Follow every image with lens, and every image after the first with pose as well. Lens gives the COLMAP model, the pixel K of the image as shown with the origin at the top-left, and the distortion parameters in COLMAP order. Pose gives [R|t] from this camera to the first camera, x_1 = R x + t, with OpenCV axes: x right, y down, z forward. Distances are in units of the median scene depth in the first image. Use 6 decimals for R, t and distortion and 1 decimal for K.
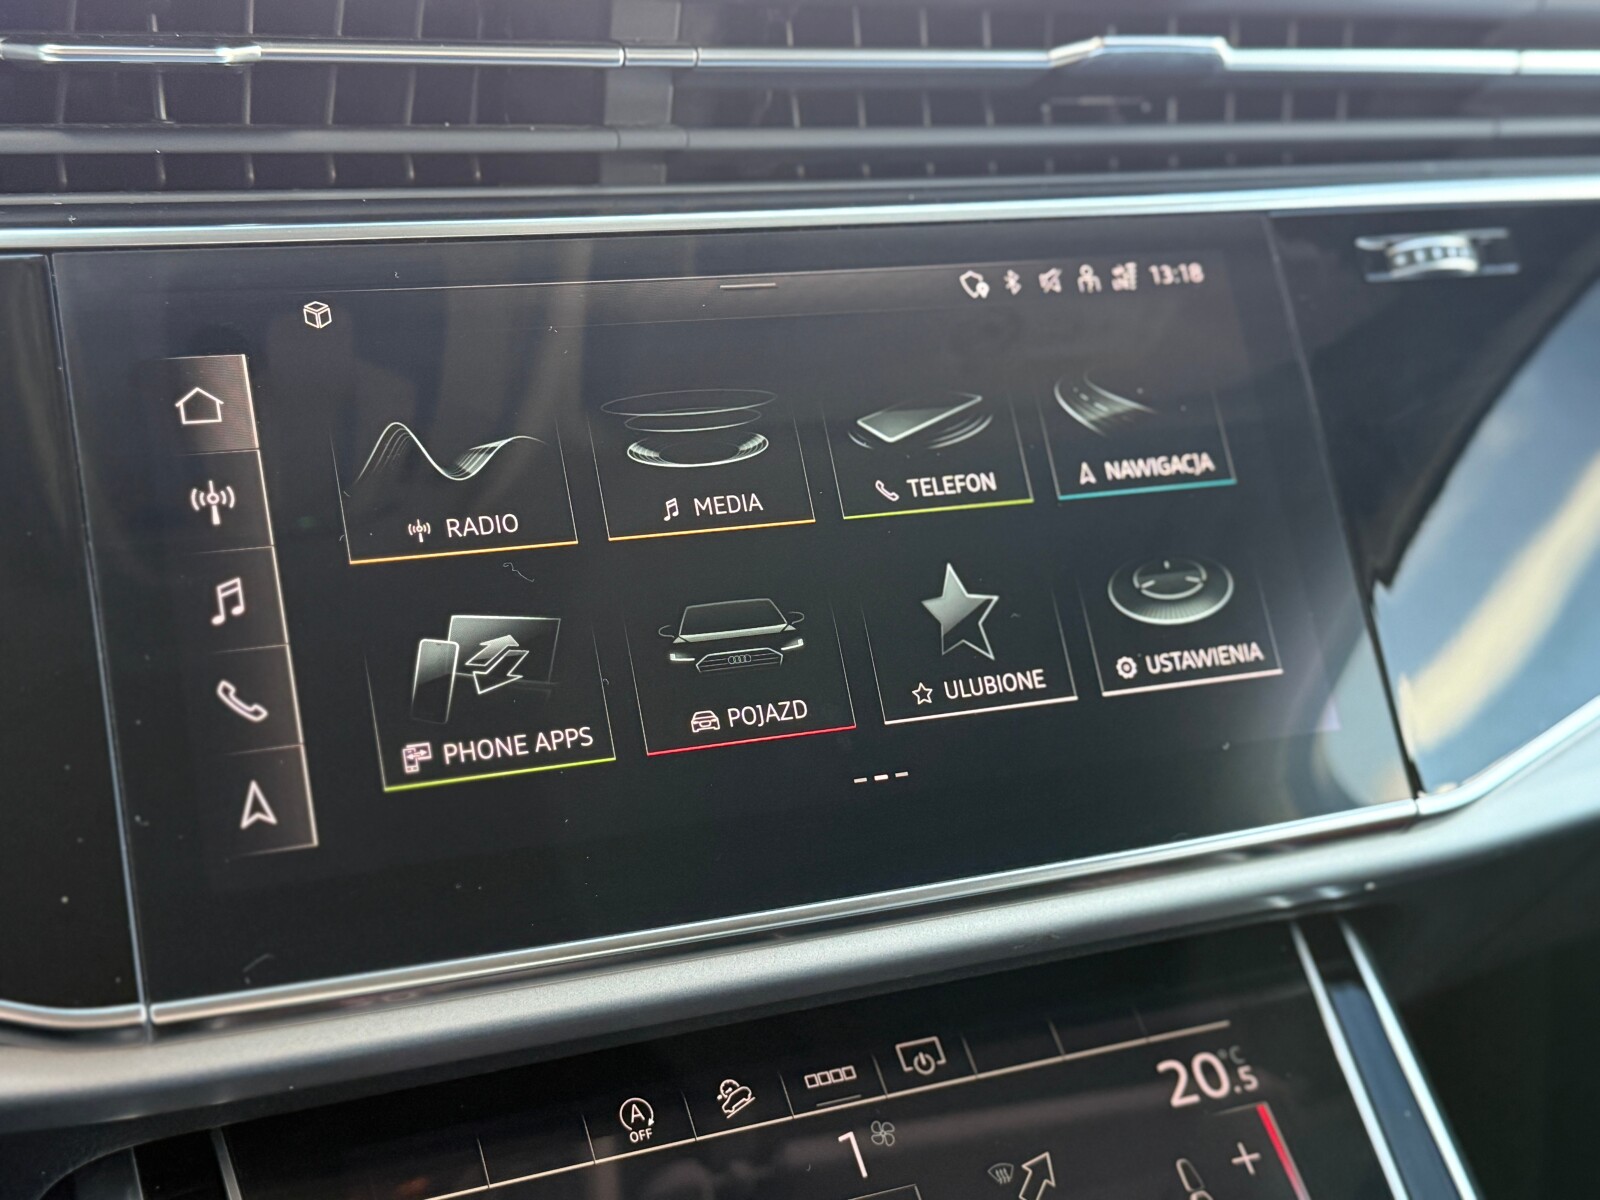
lens RADIAL K [[2174.3, 0, 789.2], [0, 2174.3, 601.0], [0, 0, 1]] dist [0.115275, 0.000000]
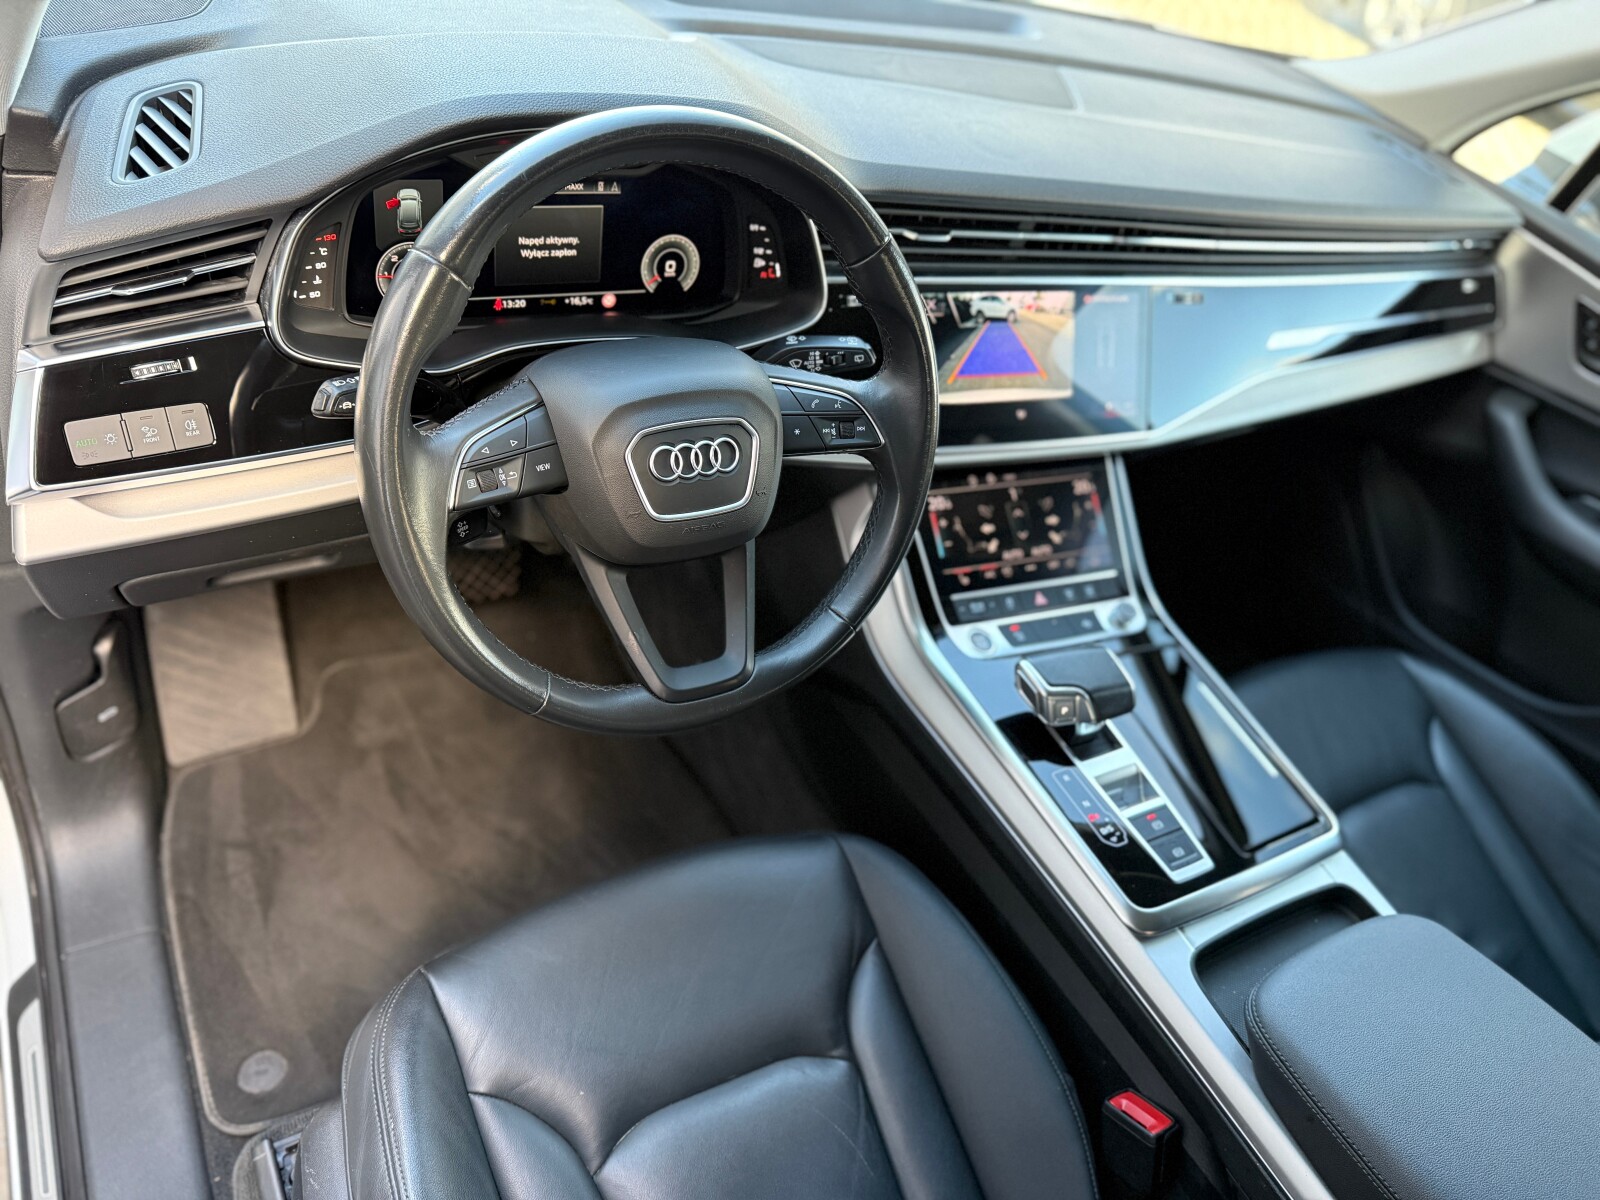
lens RADIAL K [[1132.5, 0, 794.8], [0, 1132.5, 612.4], [0, 0, 1]] dist [0.052431, -0.086604]
pose [[0.983208, 0.123057, 0.134755, -0.697667], [-0.164833, 0.915732, 0.366421, -0.314957], [-0.078309, -0.382481, 0.920639, -1.243023]]
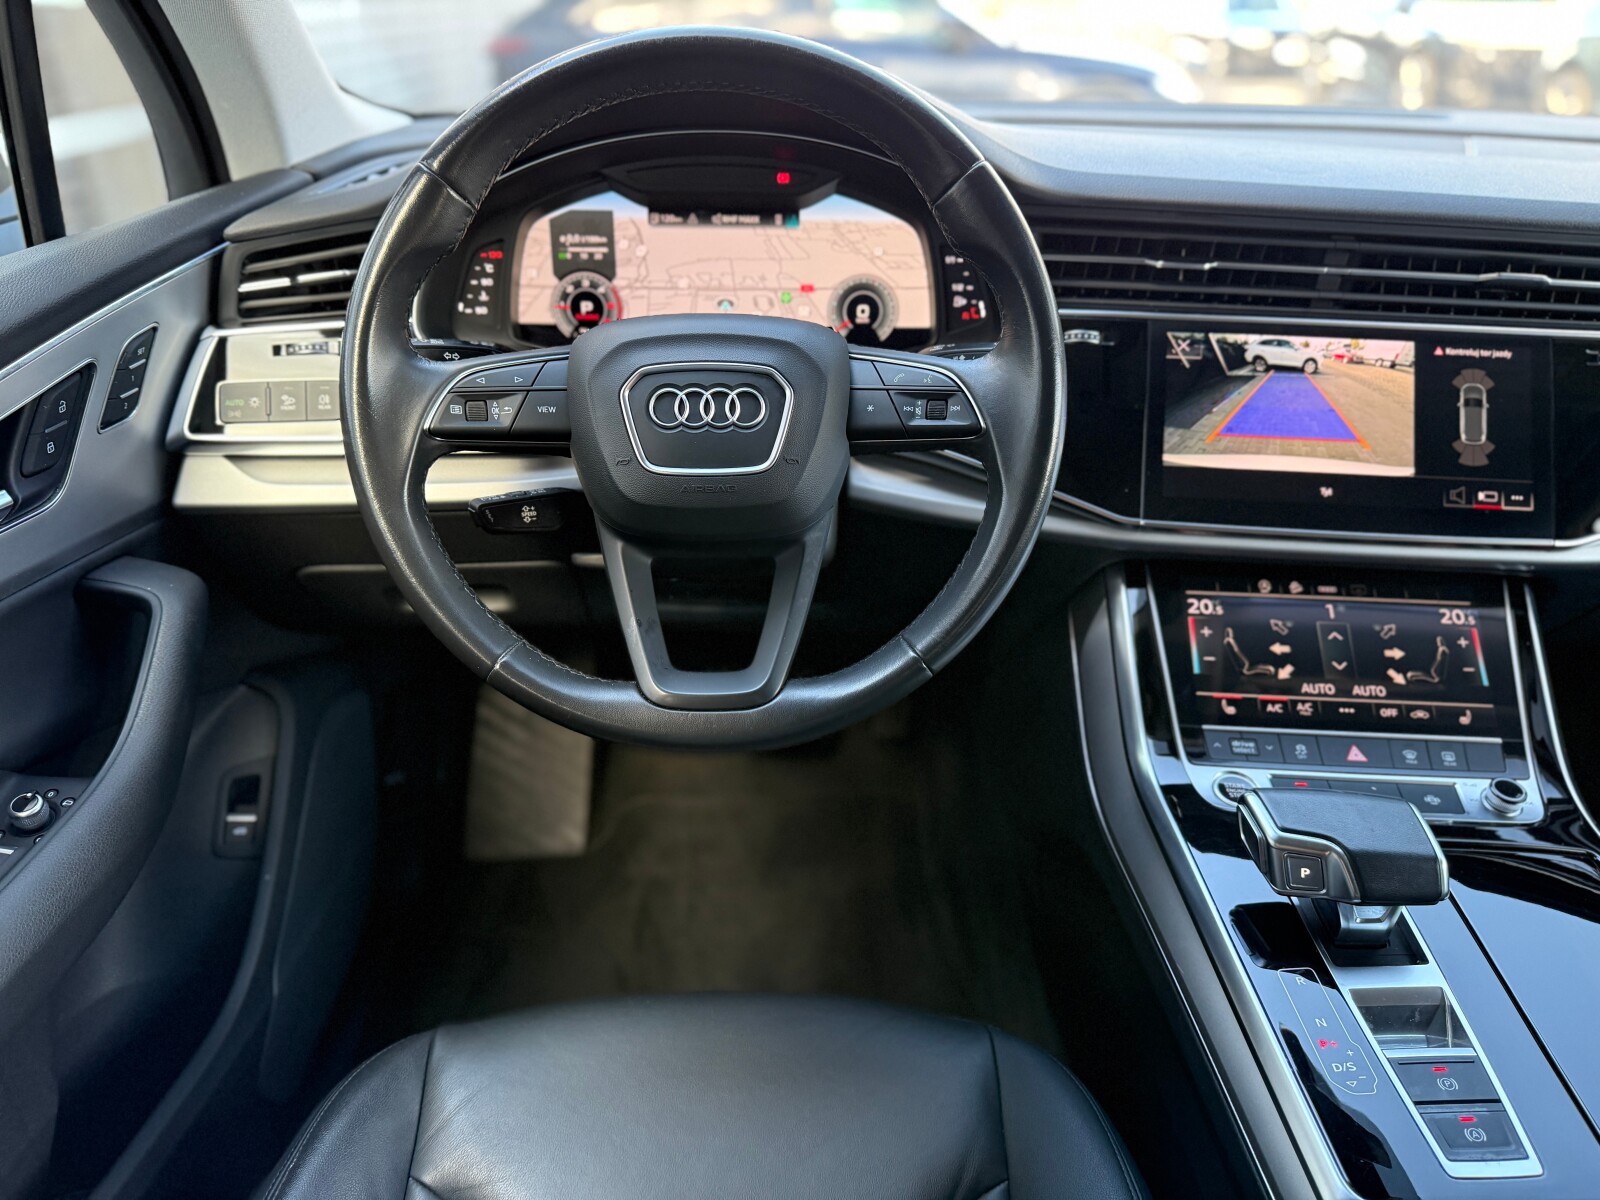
lens RADIAL K [[1132.5, 0, 793.7], [0, 1132.5, 606.3], [0, 0, 1]] dist [0.052431, -0.086604]
pose [[0.889595, 0.196098, -0.412511, 0.018383], [-0.139310, 0.976603, 0.163827, 0.069892], [0.434986, -0.088273, 0.896100, -0.897171]]
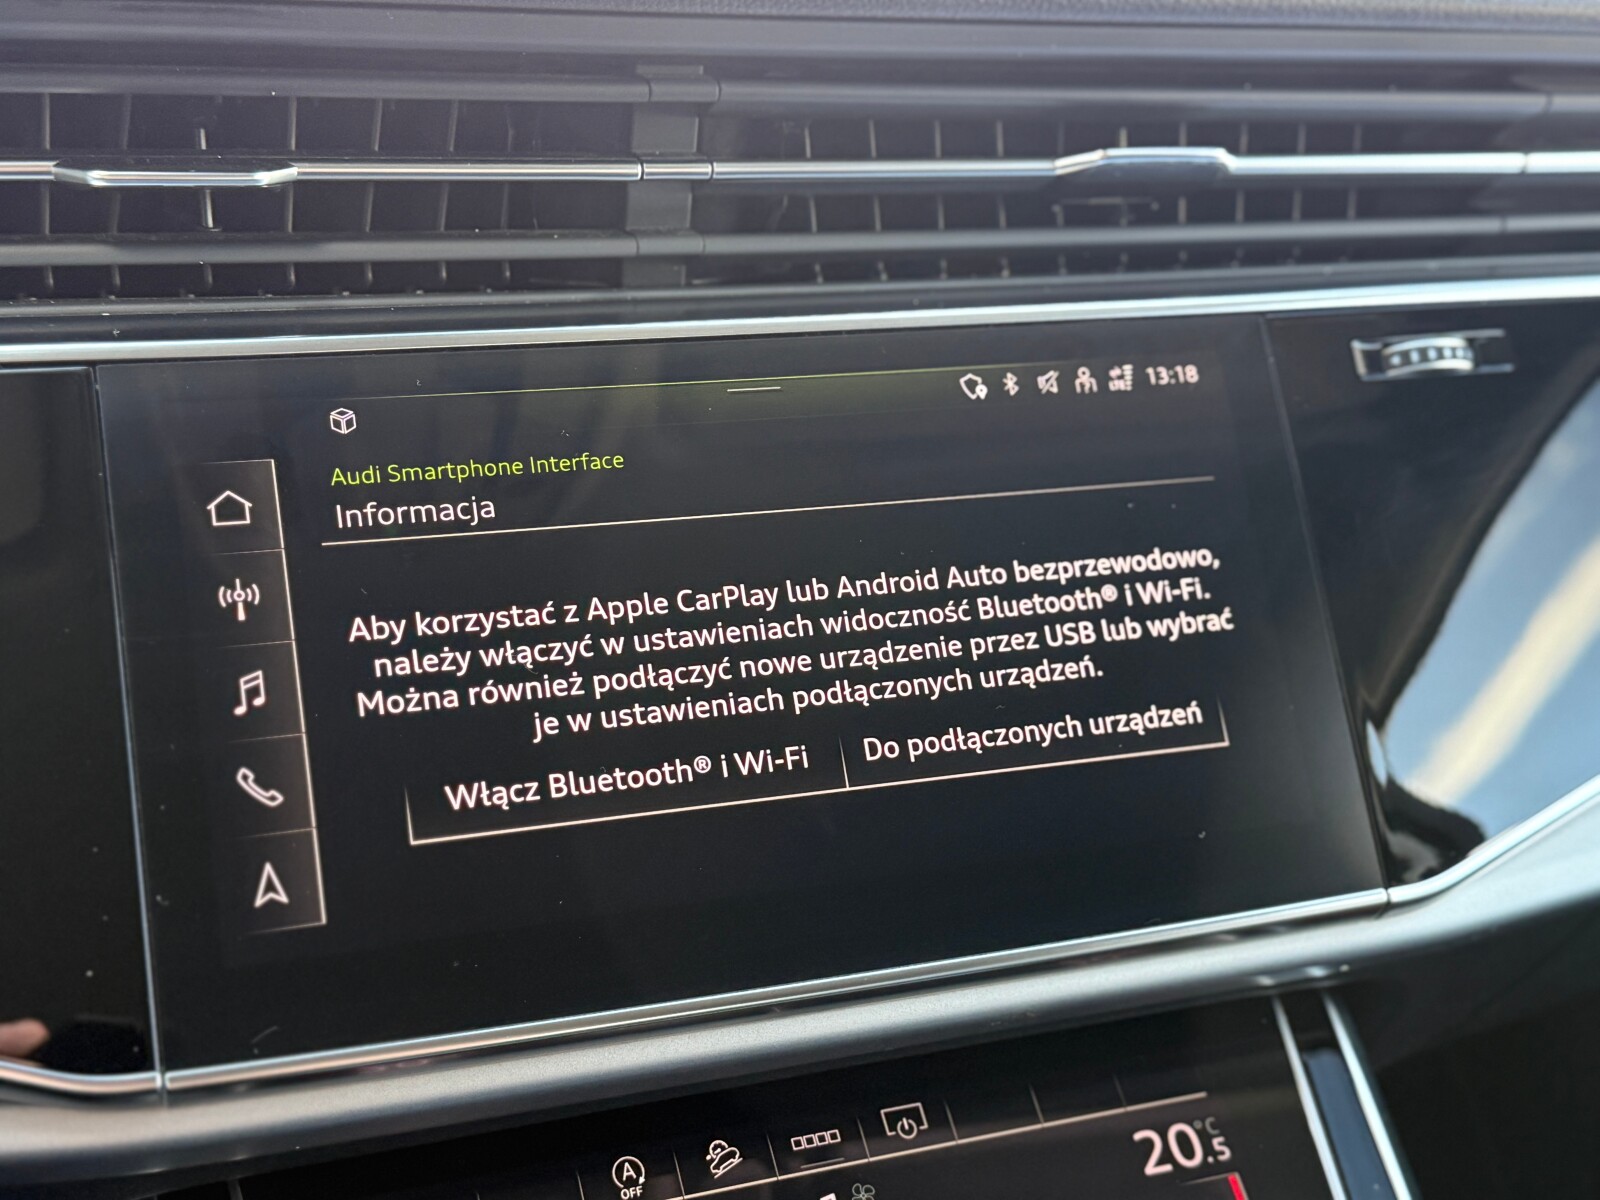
lens RADIAL K [[2174.3, 0, 808.6], [0, 2174.3, 601.7], [0, 0, 1]] dist [0.115275, 0.000000]
pose [[0.998559, 0.019962, -0.049815, 0.061985], [-0.019233, 0.999701, 0.015074, -0.057735], [0.050101, -0.014094, 0.998645, -0.054699]]
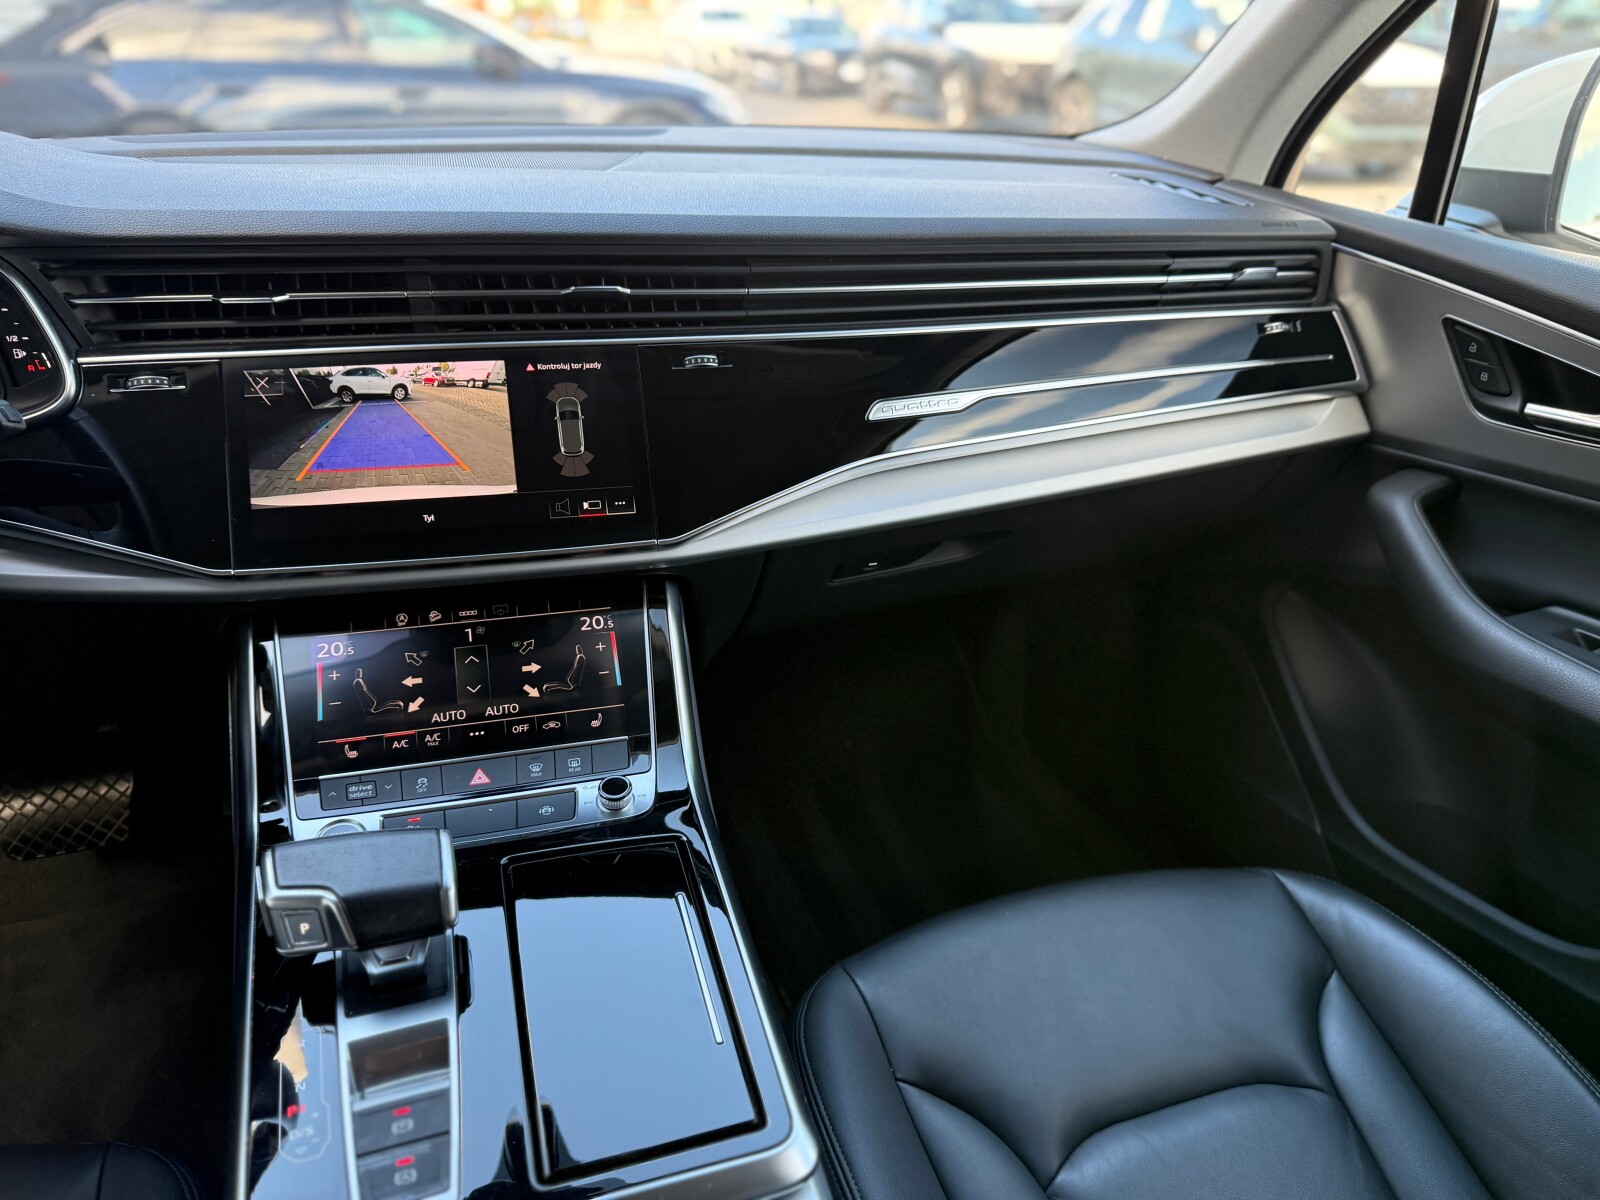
lens RADIAL K [[1132.5, 0, 809.3], [0, 1132.5, 609.5], [0, 0, 1]] dist [0.052431, -0.086604]
pose [[0.987688, 0.054962, -0.146466, 0.767933], [-0.036610, 0.991460, 0.125171, -0.021968], [0.152094, -0.118268, 0.981265, -0.600452]]
